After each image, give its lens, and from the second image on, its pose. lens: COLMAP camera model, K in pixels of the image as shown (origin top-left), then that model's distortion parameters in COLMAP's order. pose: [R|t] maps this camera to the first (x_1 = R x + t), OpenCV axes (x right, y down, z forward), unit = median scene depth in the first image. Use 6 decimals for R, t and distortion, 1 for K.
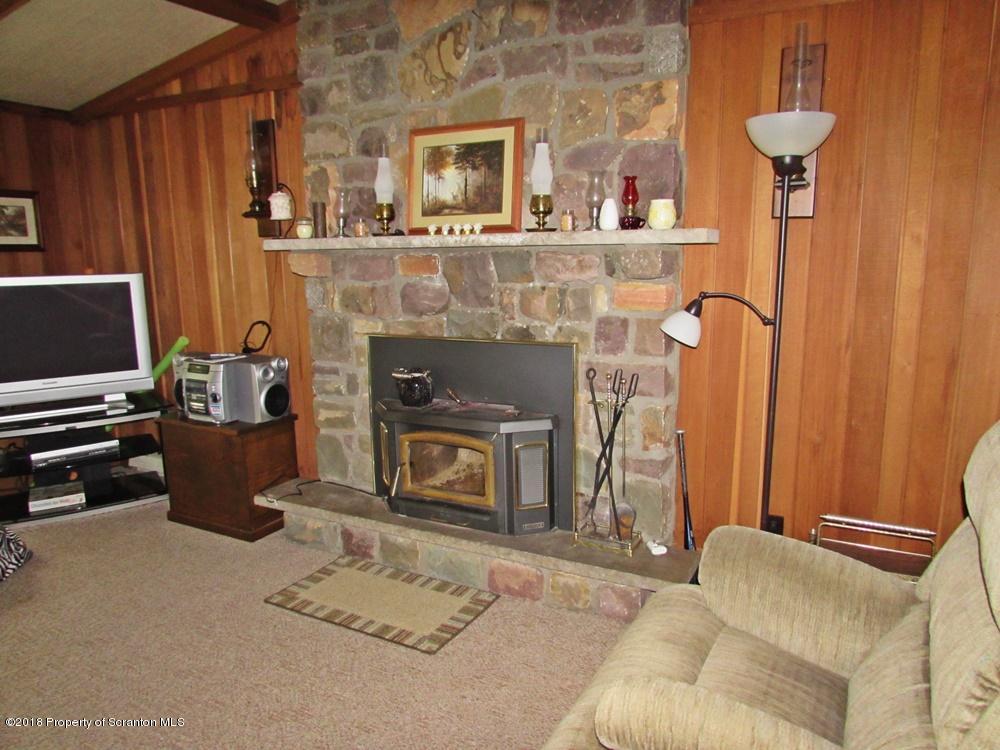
lens RADIAL K [[705.5, 0, 498.8], [0, 705.5, 369.6], [0, 0, 1]] dist [-0.042984, 0.018695]
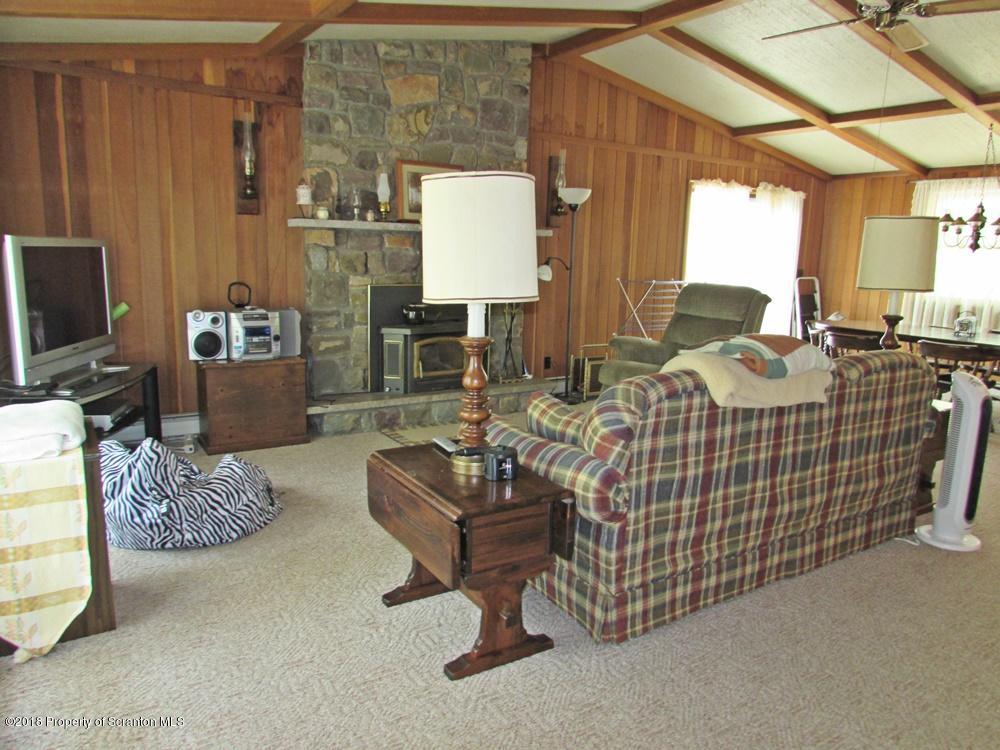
lens RADIAL K [[705.5, 0, 500.5], [0, 705.5, 378.5], [0, 0, 1]] dist [-0.042984, 0.018695]
pose [[0.468590, -0.128691, 0.873992, -1.401427], [0.121399, 0.989327, 0.080586, 0.061573], [-0.875035, 0.068340, 0.479212, 0.024181]]
